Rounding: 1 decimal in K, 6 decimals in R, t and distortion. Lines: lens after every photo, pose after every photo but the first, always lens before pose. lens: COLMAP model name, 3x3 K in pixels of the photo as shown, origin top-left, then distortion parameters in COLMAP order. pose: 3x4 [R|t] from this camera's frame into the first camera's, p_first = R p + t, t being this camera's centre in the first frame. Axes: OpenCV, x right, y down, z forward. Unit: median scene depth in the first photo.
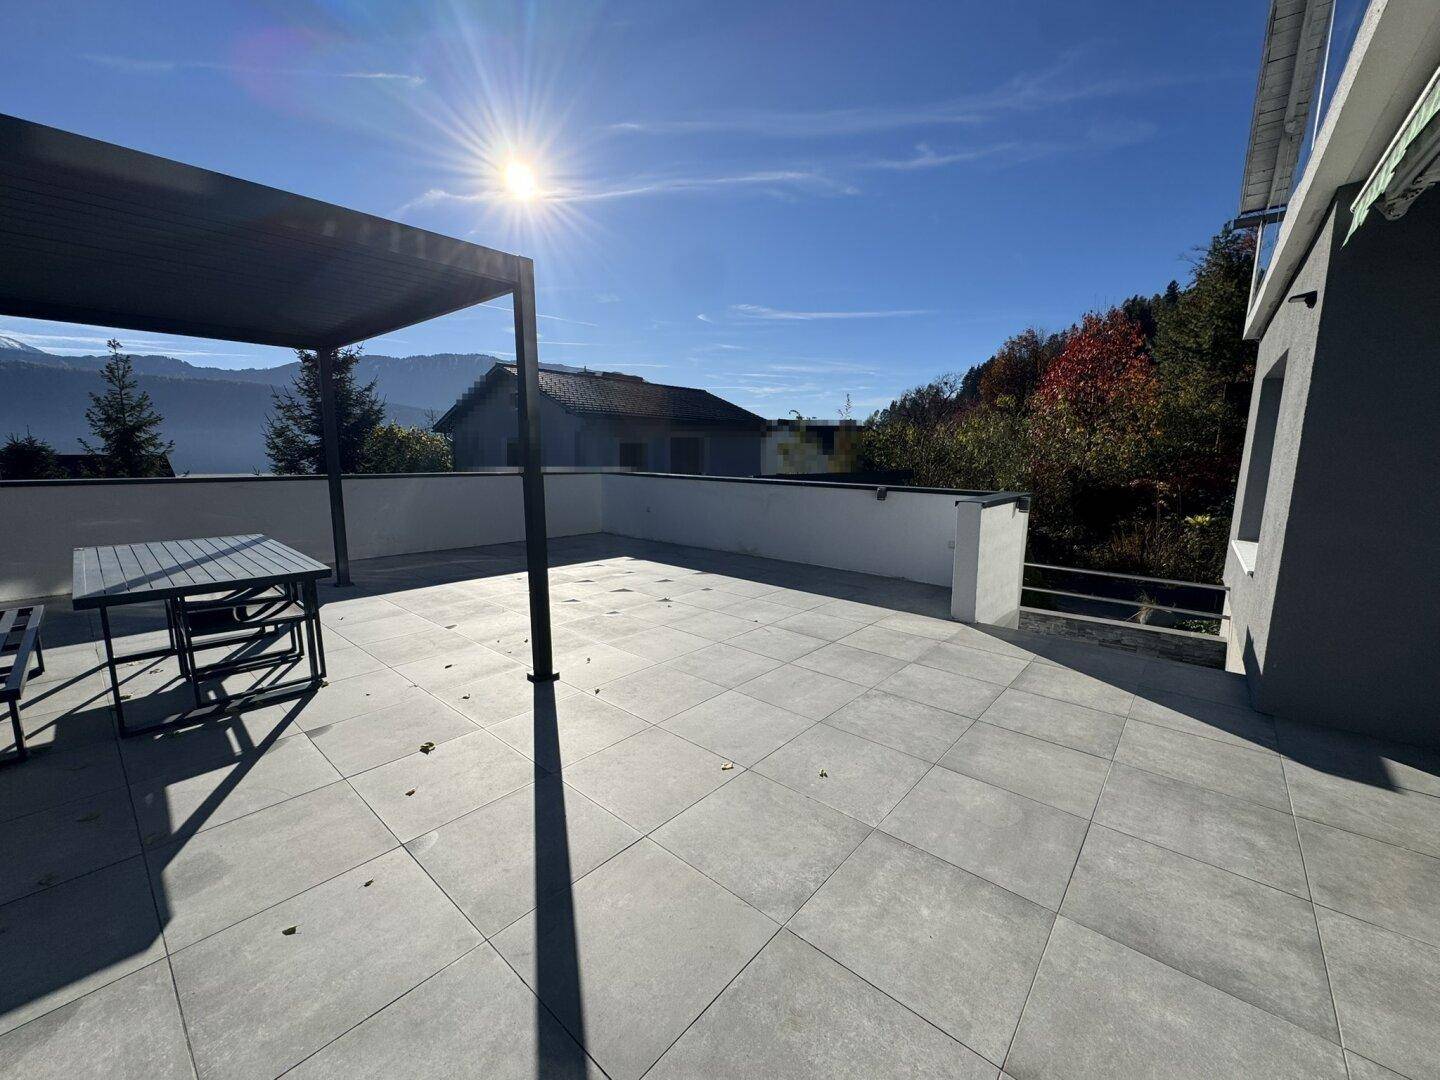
lens RADIAL K [[574.9, 0, 713.4], [0, 574.9, 536.8], [0, 0, 1]] dist [-0.003085, 0.000051]
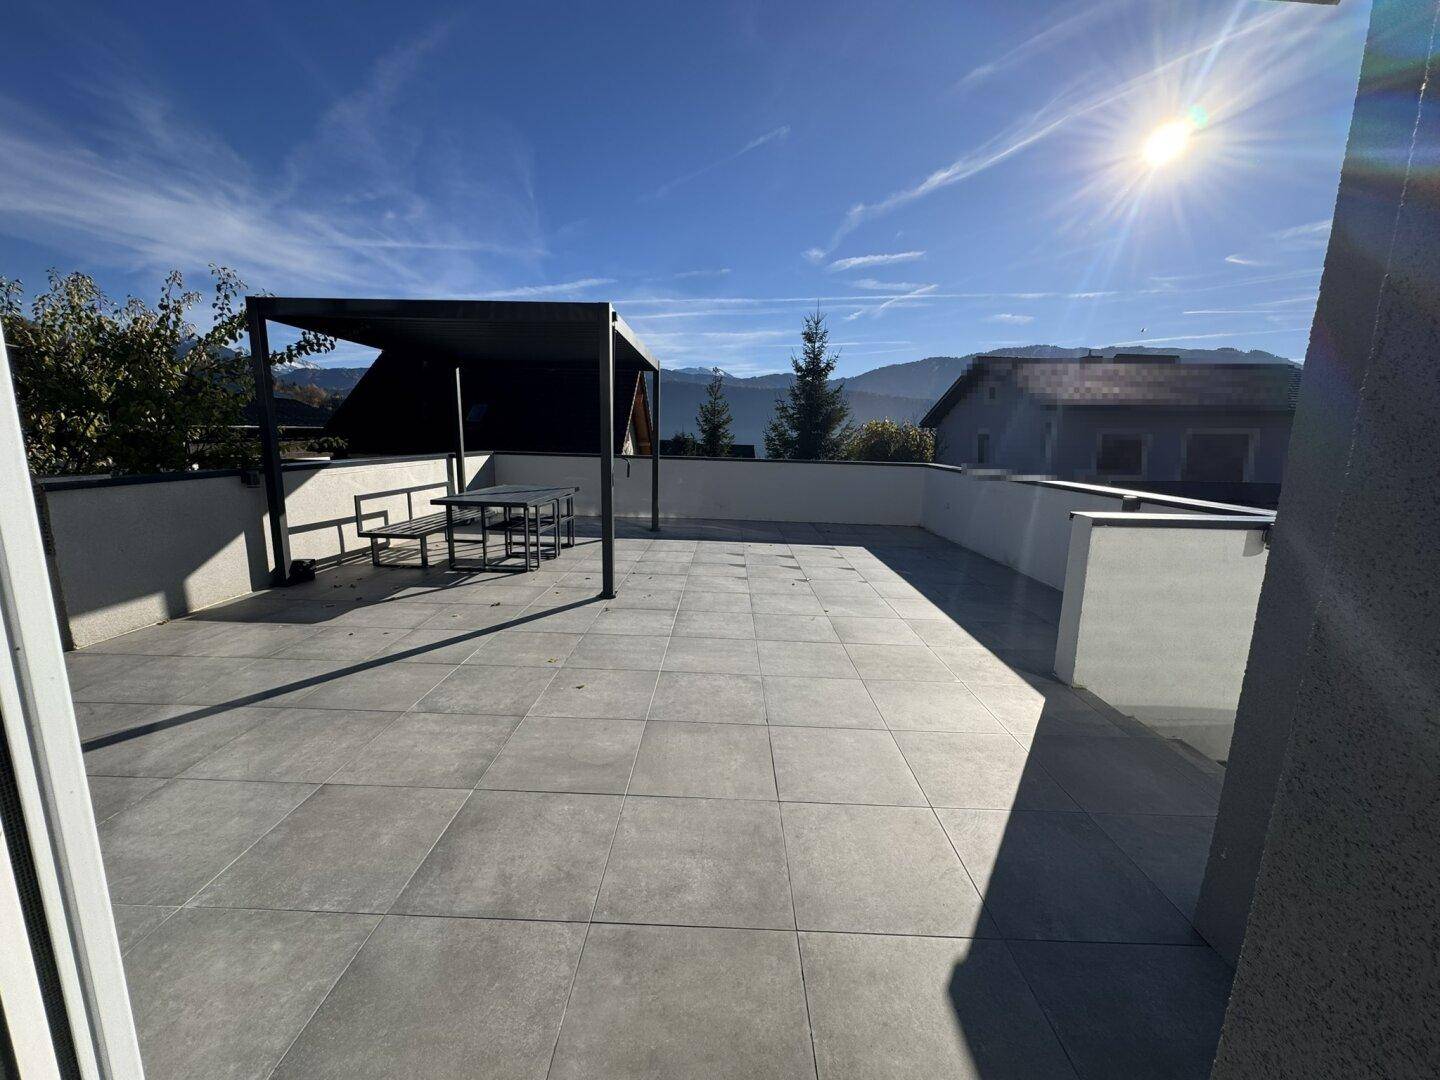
lens RADIAL K [[574.9, 0, 725.1], [0, 574.9, 530.7], [0, 0, 1]] dist [-0.003085, 0.000051]
pose [[0.650450, 0.128250, -0.748643, 0.752559], [-0.130998, 0.989814, 0.055749, -0.026991], [0.748167, 0.061808, 0.660625, 0.214583]]
